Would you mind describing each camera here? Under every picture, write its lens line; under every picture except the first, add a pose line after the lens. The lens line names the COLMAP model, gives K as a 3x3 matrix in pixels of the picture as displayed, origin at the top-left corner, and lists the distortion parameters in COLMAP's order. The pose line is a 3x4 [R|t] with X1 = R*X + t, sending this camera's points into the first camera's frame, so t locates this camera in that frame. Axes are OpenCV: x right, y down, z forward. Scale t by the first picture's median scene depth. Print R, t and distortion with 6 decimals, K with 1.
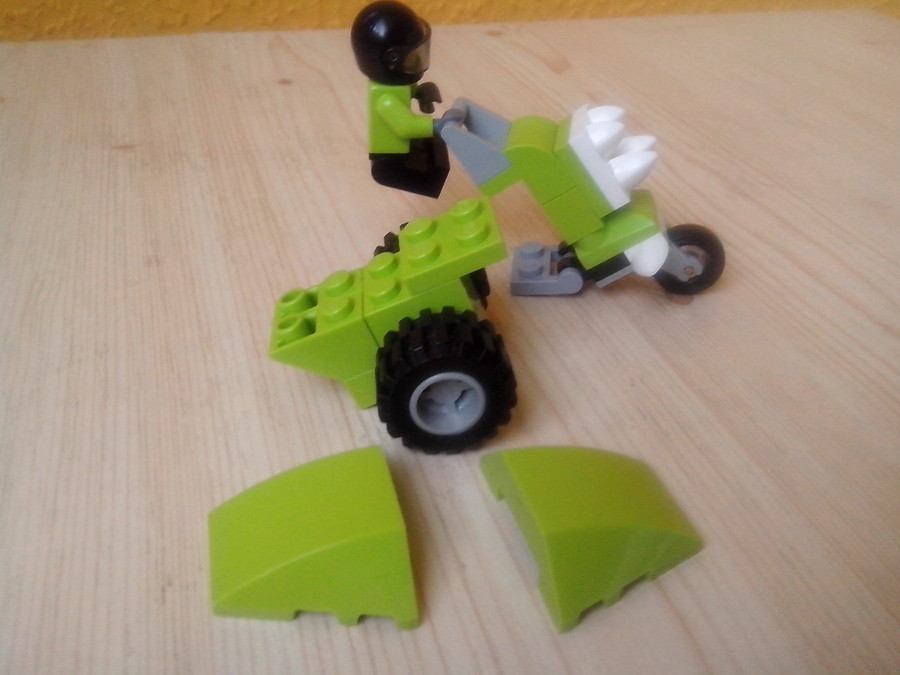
lens RADIAL K [[872.4, 0, 455.5], [0, 872.4, 324.3], [0, 0, 1]] dist [-0.015069, 0.000000]
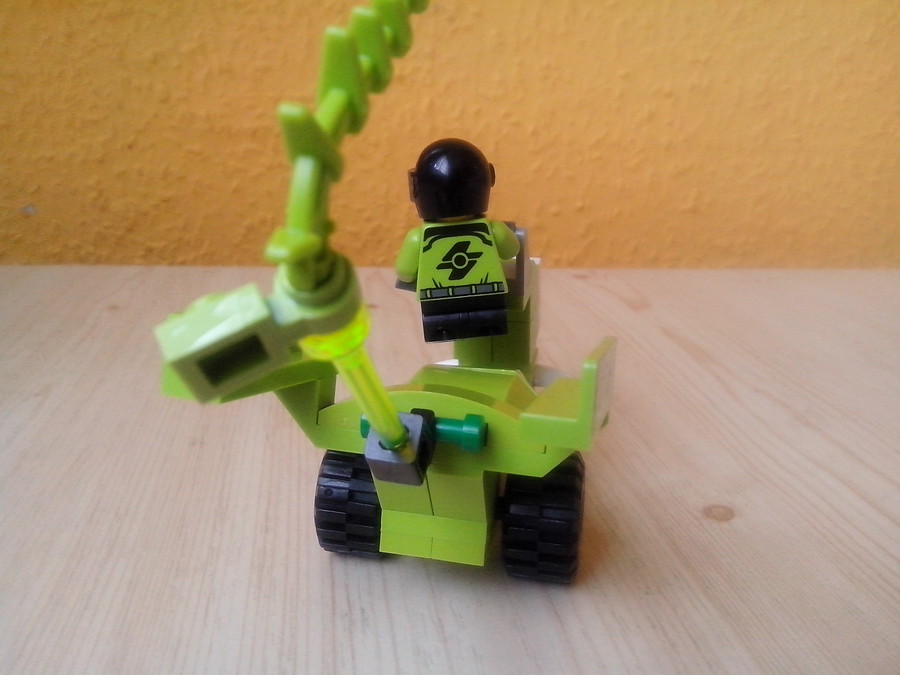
lens RADIAL K [[872.4, 0, 451.6], [0, 872.4, 337.1], [0, 0, 1]] dist [-0.015069, 0.000000]
pose [[0.986954, 0.042542, -0.155281, 0.109867], [-0.084320, 0.958192, -0.273421, 0.066561], [0.137157, 0.282947, 0.949278, 0.014846]]
